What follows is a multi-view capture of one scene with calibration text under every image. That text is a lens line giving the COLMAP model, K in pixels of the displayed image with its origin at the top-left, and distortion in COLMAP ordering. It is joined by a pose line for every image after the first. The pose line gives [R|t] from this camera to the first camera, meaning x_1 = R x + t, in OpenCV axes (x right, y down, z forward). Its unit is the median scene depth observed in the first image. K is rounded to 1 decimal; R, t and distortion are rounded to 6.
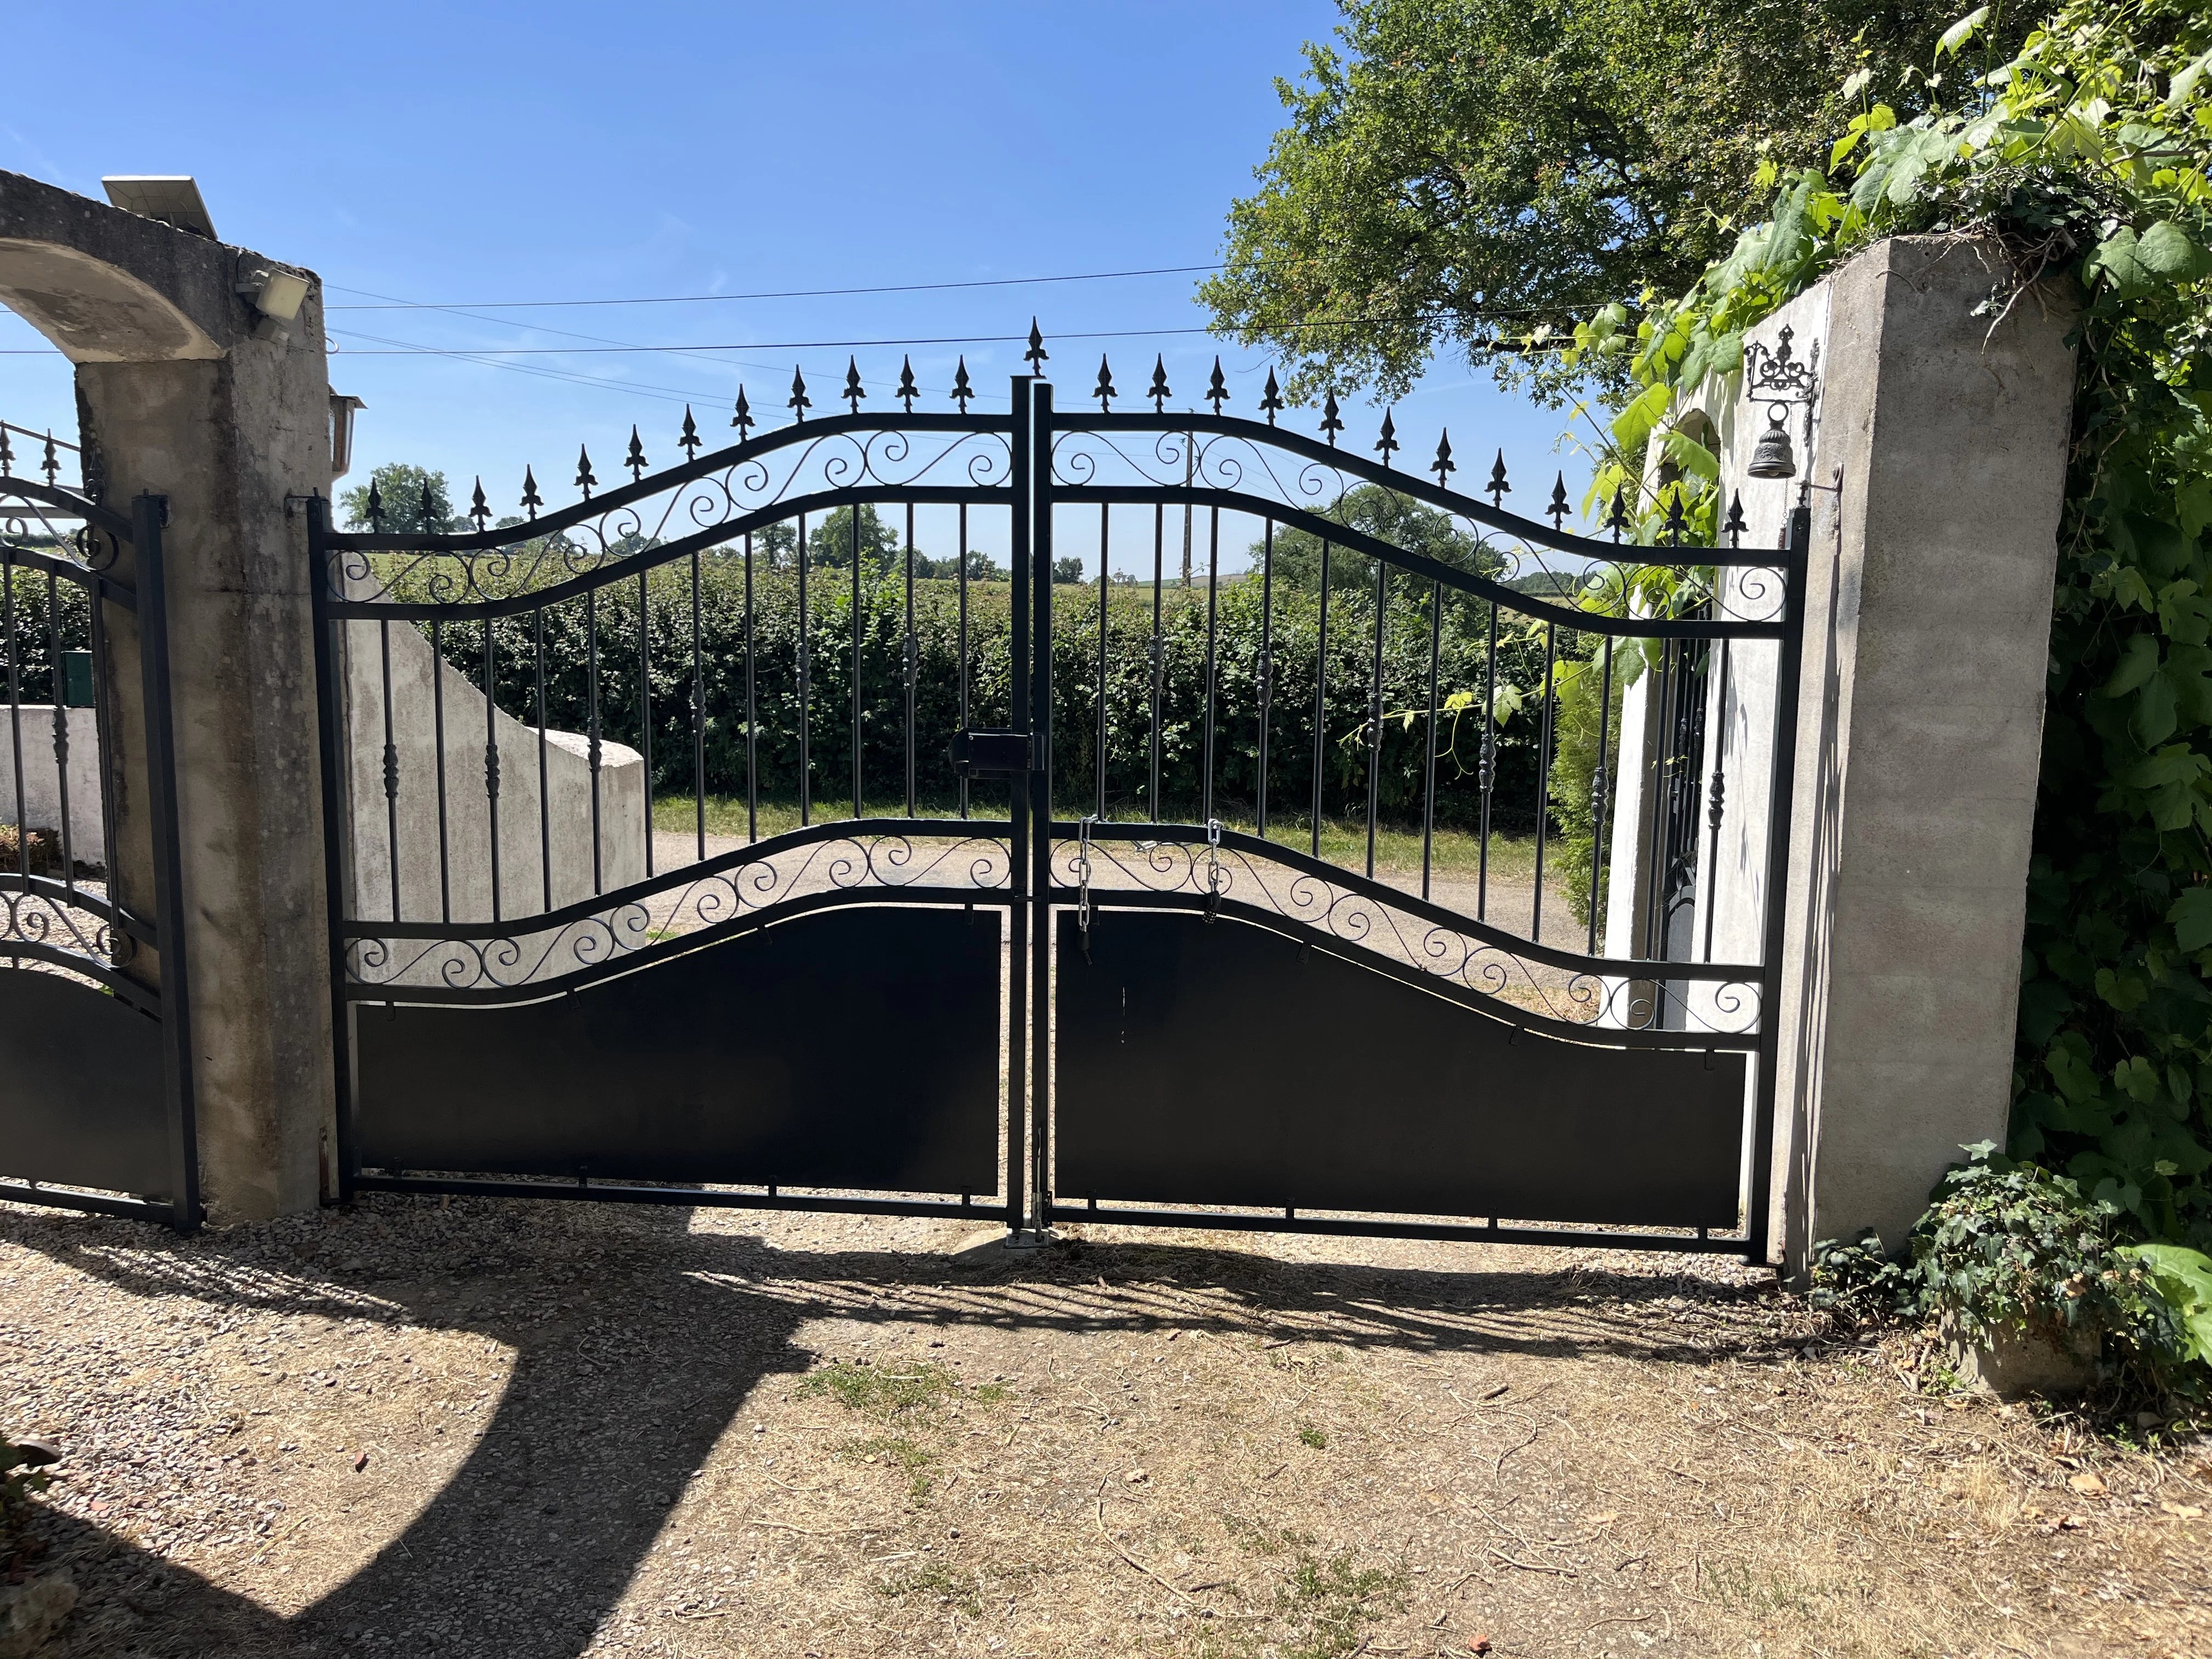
lens RADIAL K [[1675.7, 0, 1106.0], [0, 1675.7, 829.5], [0, 0, 1]] dist [0.064853, -0.100563]
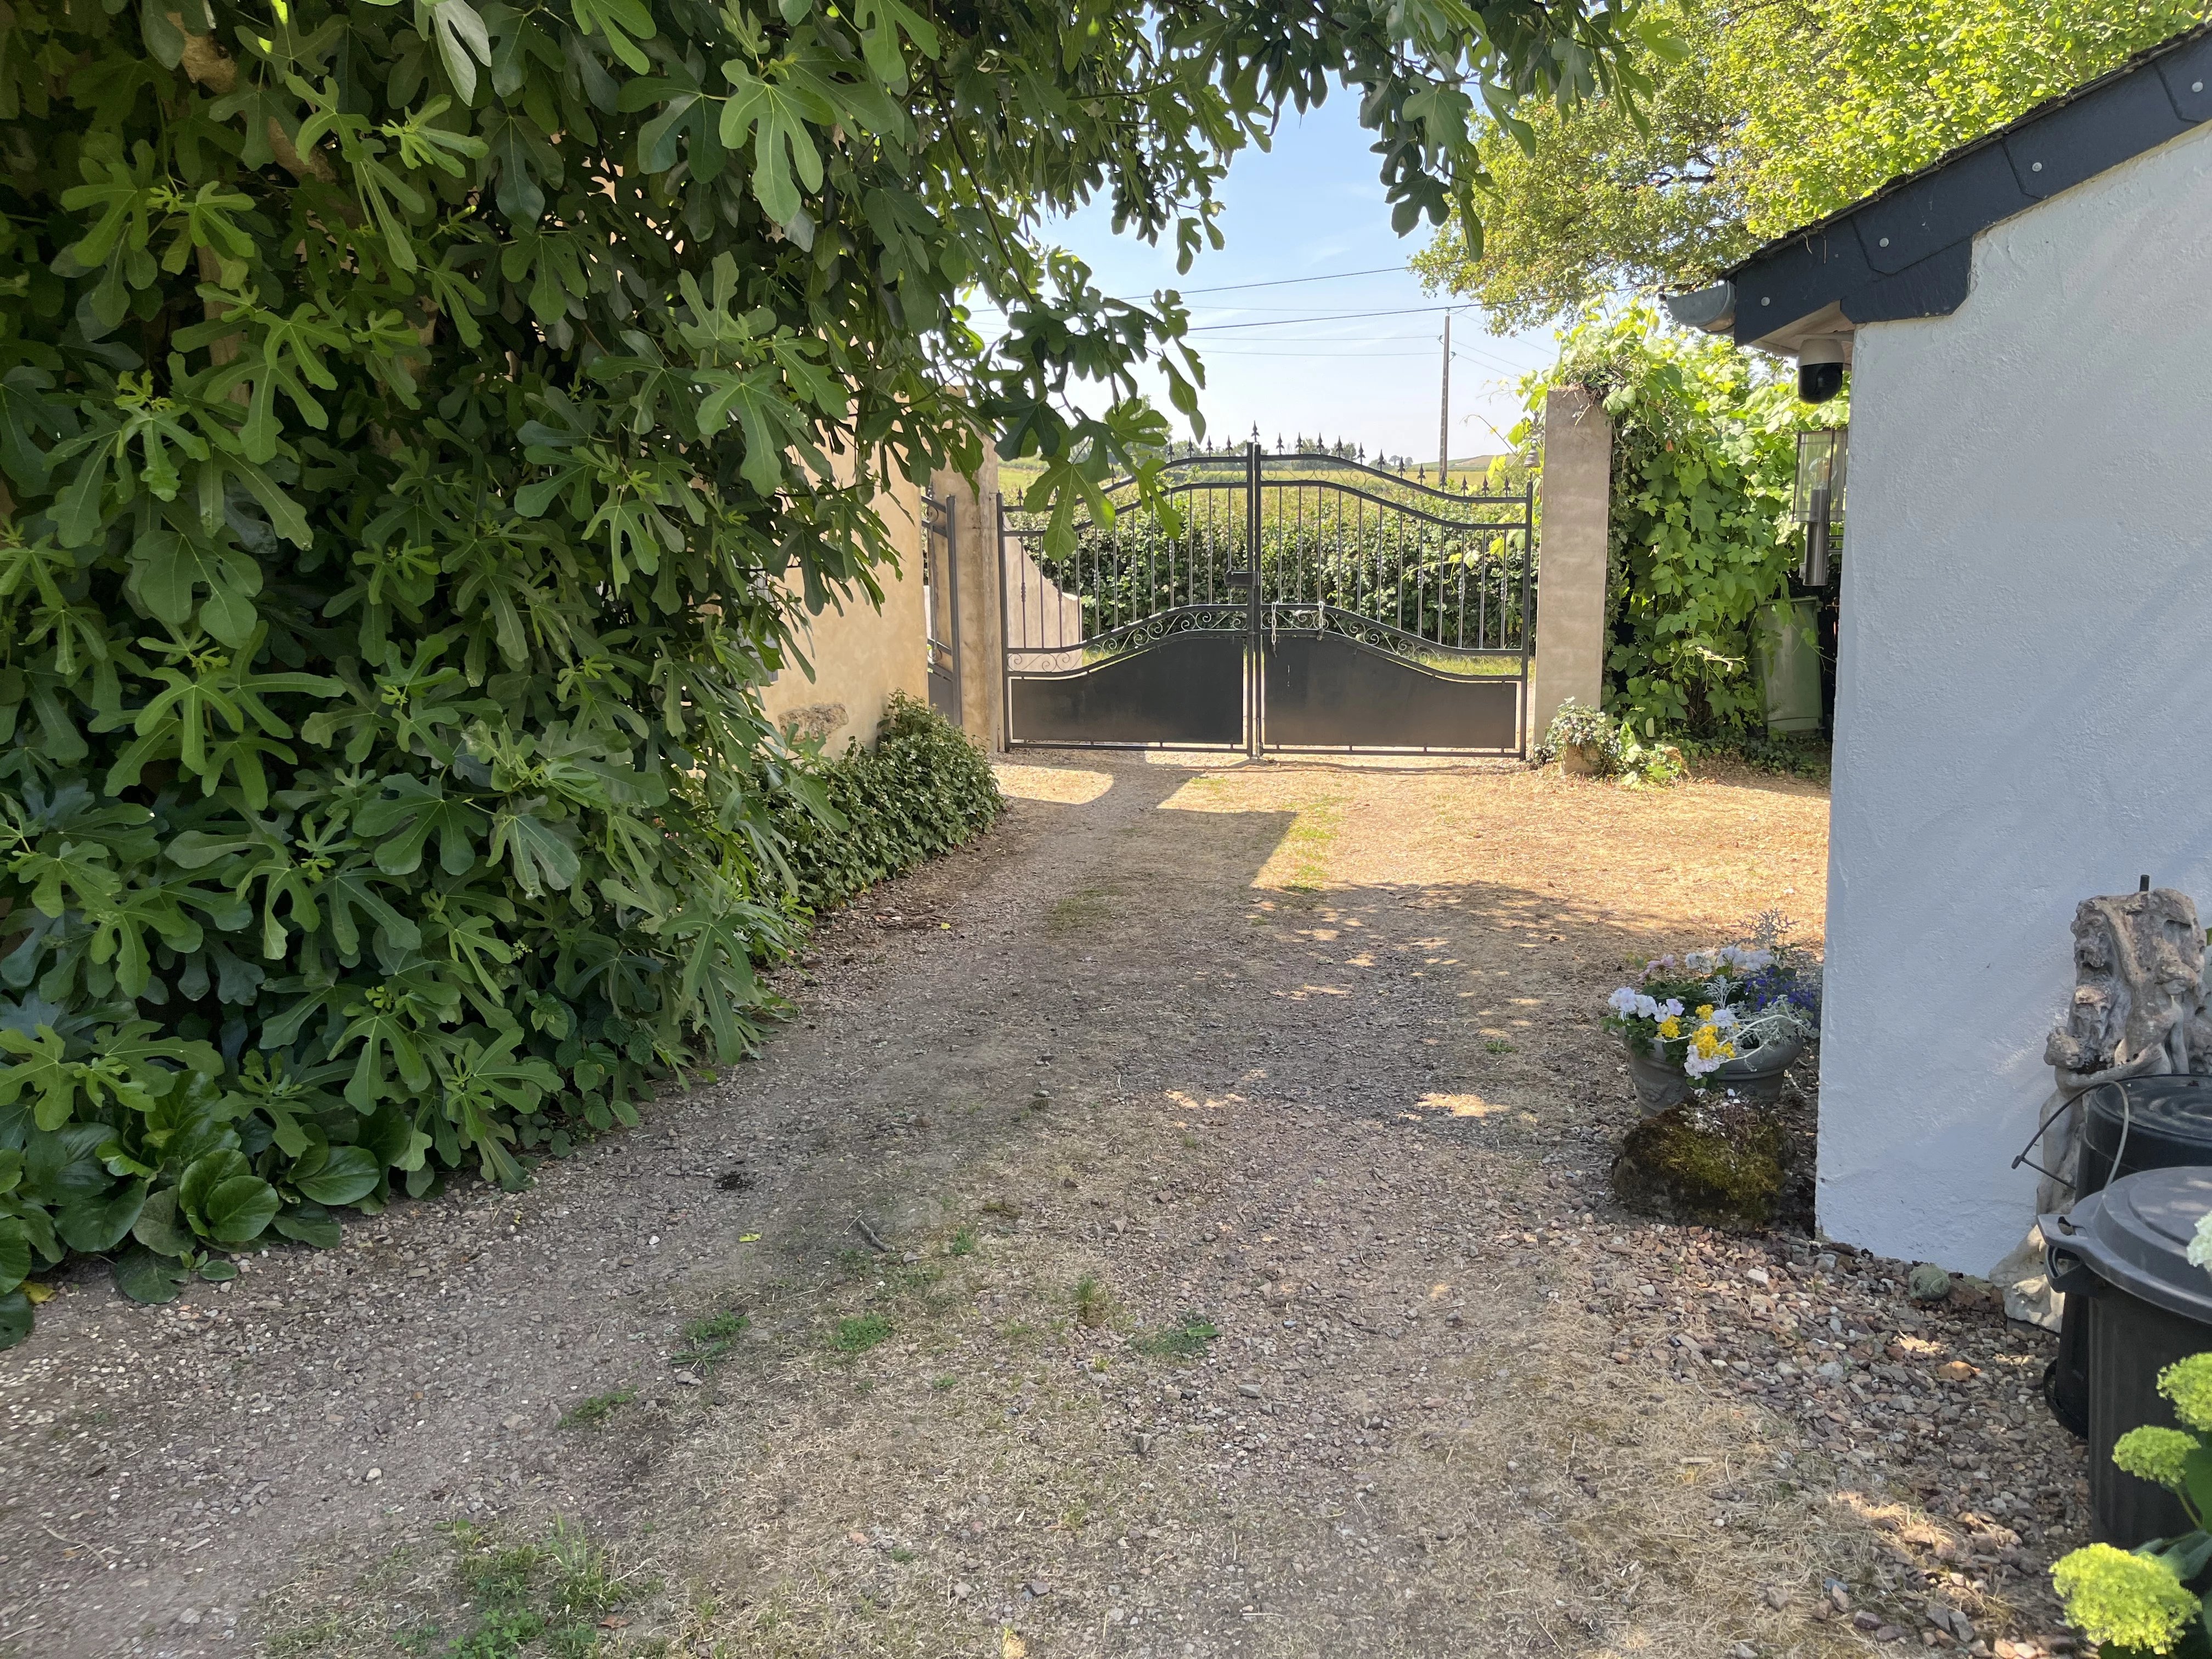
lens RADIAL K [[1675.7, 0, 1106.0], [0, 1675.7, 829.5], [0, 0, 1]] dist [0.064853, -0.100563]
pose [[0.986814, 0.000009, -0.161860, 0.156877], [0.010377, 0.997939, 0.063323, 0.183418], [0.161527, -0.064167, 0.984780, -1.733354]]
